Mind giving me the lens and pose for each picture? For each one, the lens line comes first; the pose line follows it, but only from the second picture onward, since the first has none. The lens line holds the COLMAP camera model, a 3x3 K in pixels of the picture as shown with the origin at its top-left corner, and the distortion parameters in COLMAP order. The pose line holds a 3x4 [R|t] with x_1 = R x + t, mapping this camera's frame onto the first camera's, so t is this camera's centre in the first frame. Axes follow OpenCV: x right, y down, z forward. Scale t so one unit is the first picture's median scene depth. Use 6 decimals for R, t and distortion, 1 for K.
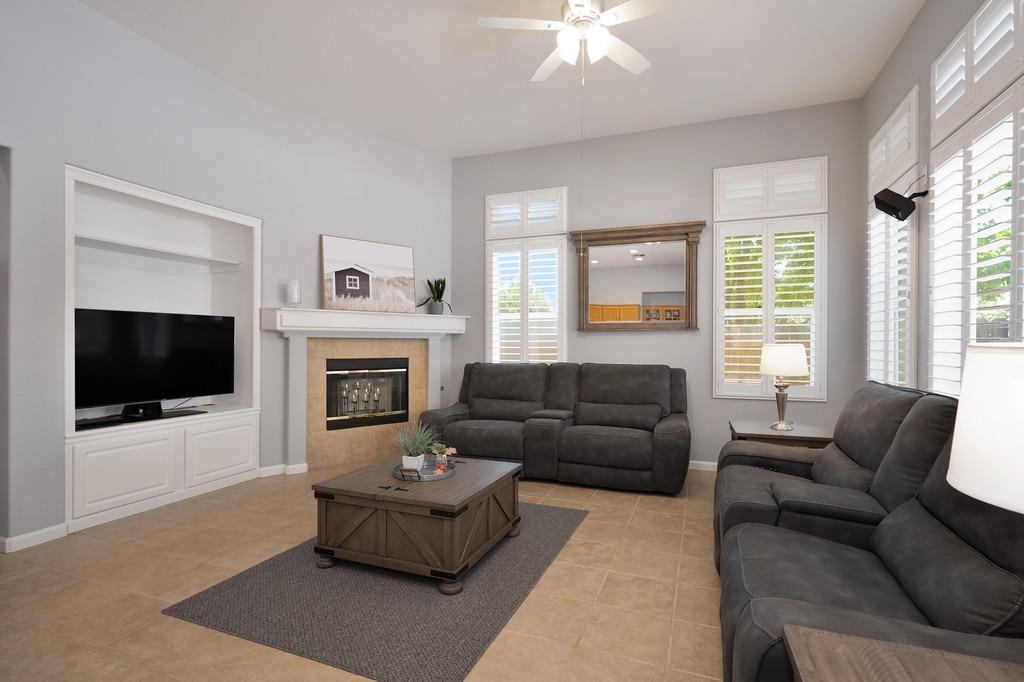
lens RADIAL K [[491.0, 0, 521.2], [0, 491.0, 345.1], [0, 0, 1]] dist [-0.008062, -0.001255]
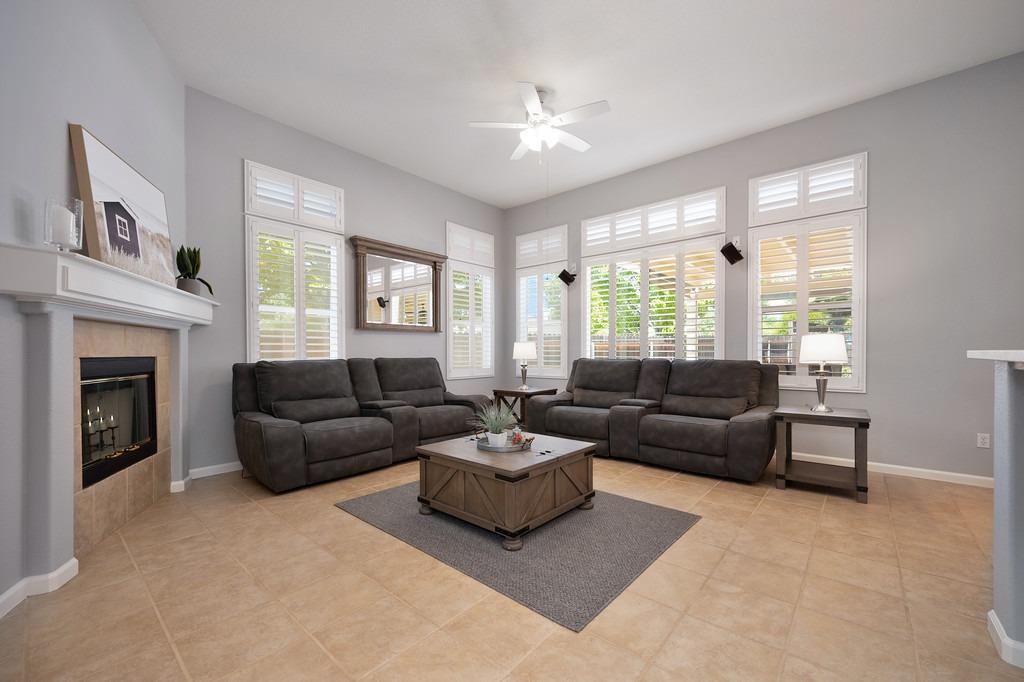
lens RADIAL K [[409.7, 0, 522.5], [0, 409.7, 353.4], [0, 0, 1]] dist [0.002585, -0.000631]
pose [[0.330222, -0.006963, 0.943878, -0.670919], [0.005713, 0.999969, 0.005378, 0.023985], [-0.943886, 0.003616, 0.330252, 0.394524]]
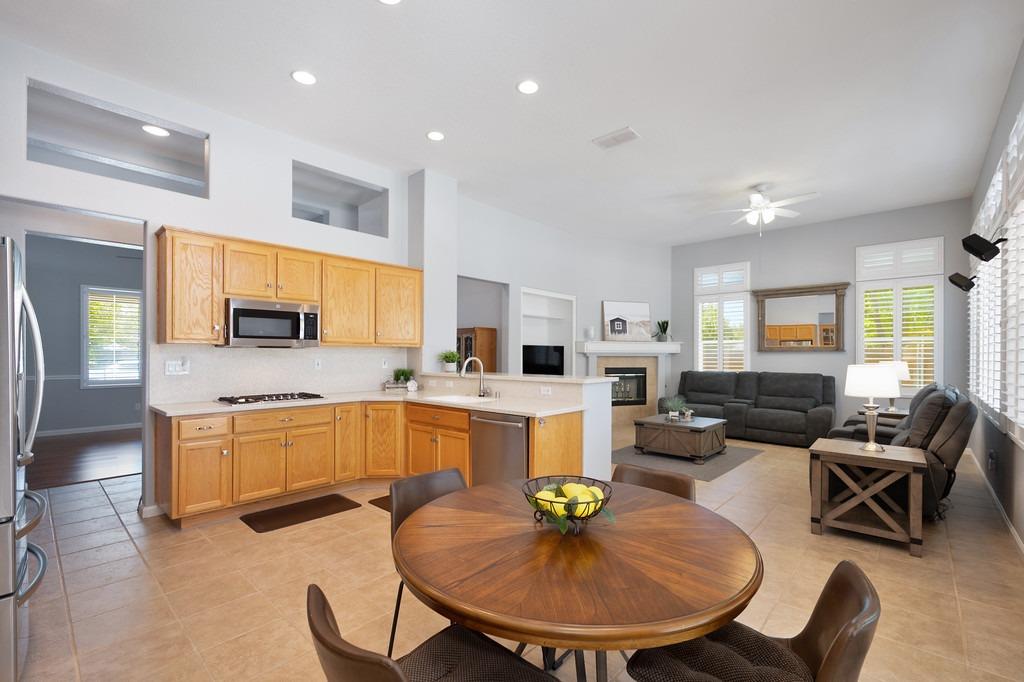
lens RADIAL K [[449.4, 0, 521.6], [0, 449.4, 354.1], [0, 0, 1]] dist [-0.000334, -0.000880]
pose [[0.932781, -0.000667, -0.360443, -0.080827], [-0.001814, 0.999977, -0.006544, -0.011357], [0.360439, 0.006758, 0.932758, -0.697054]]
